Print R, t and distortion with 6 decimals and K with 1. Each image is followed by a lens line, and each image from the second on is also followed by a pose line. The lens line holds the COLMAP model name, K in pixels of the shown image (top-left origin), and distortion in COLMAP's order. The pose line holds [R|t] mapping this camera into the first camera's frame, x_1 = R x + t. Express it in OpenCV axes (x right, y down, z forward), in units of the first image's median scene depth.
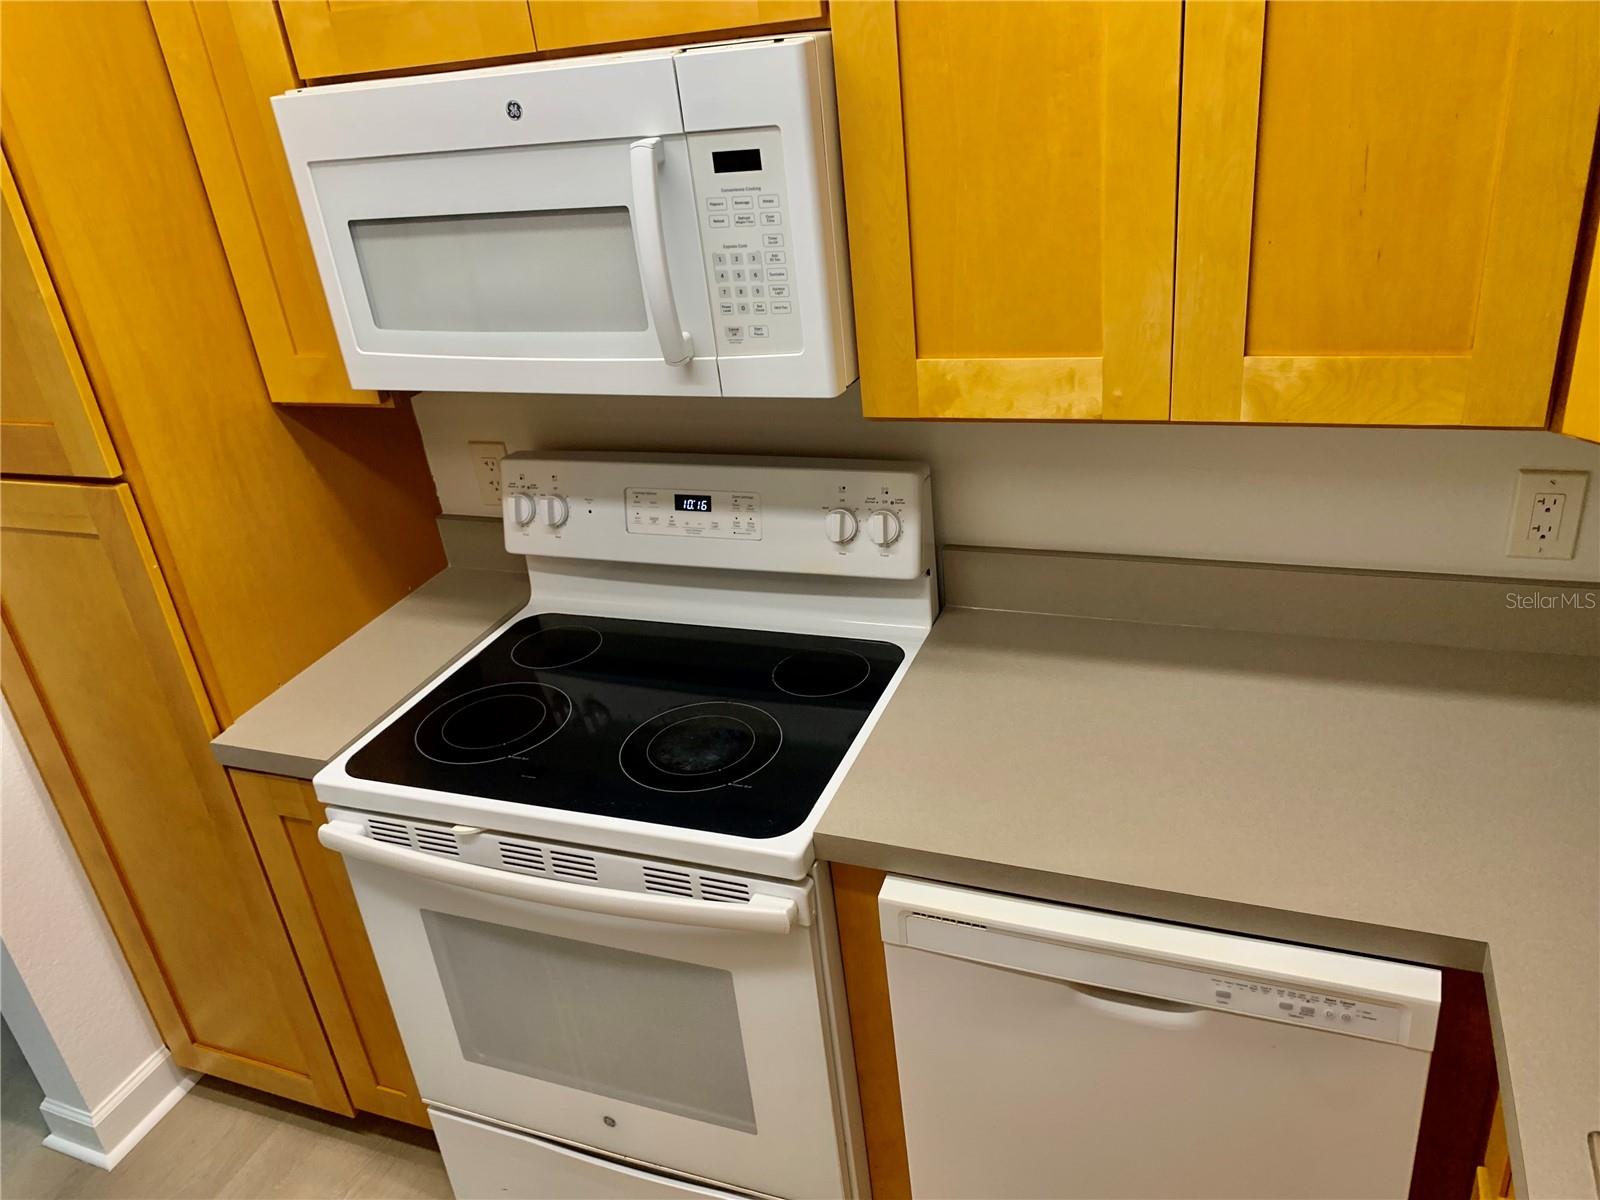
lens RADIAL K [[1220.0, 0, 792.4], [0, 1220.0, 592.1], [0, 0, 1]] dist [0.013195, -0.008424]
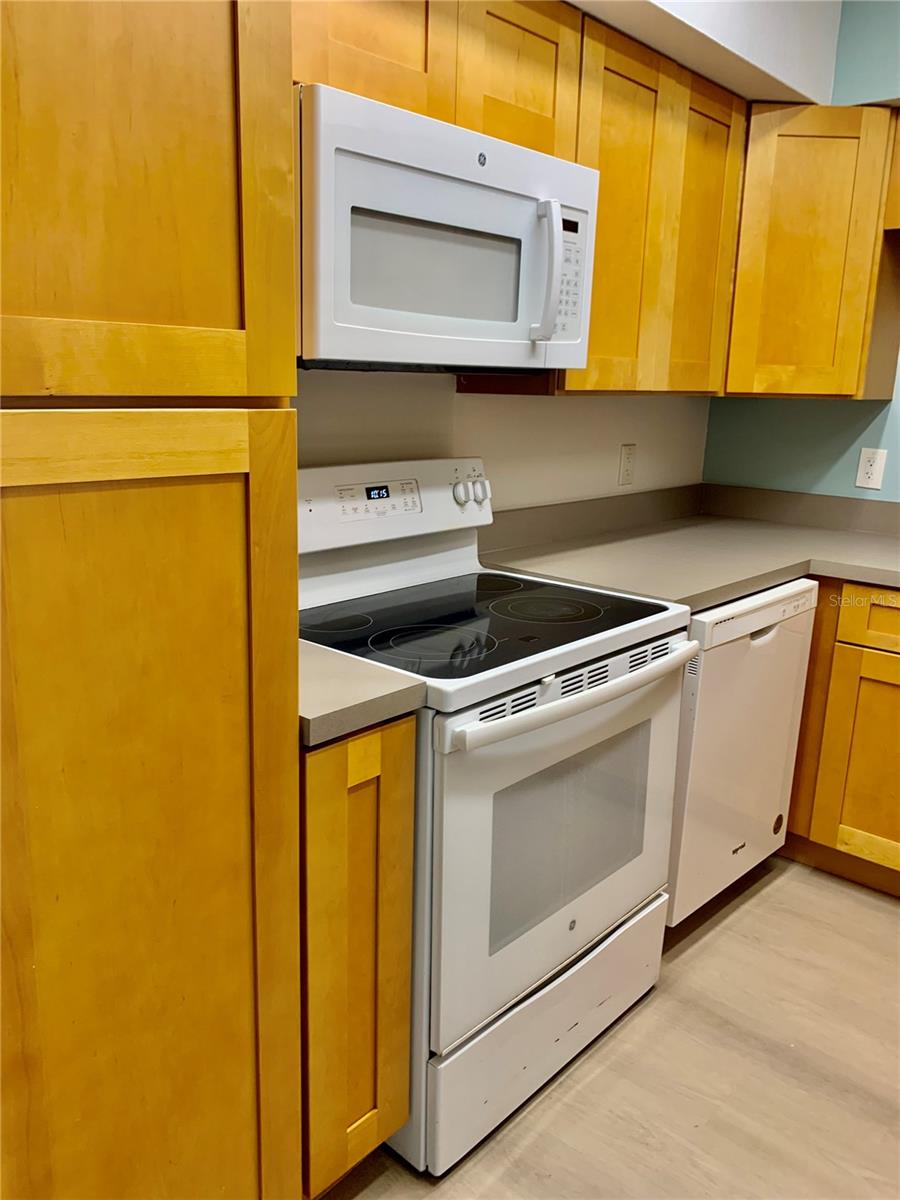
lens RADIAL K [[936.0, 0, 449.8], [0, 936.0, 589.9], [0, 0, 1]] dist [0.017484, -0.000632]
pose [[0.345509, -0.092882, 0.933807, -1.039783], [0.355553, 0.933856, -0.038668, 0.095534], [-0.868450, 0.345378, 0.355680, 0.620253]]
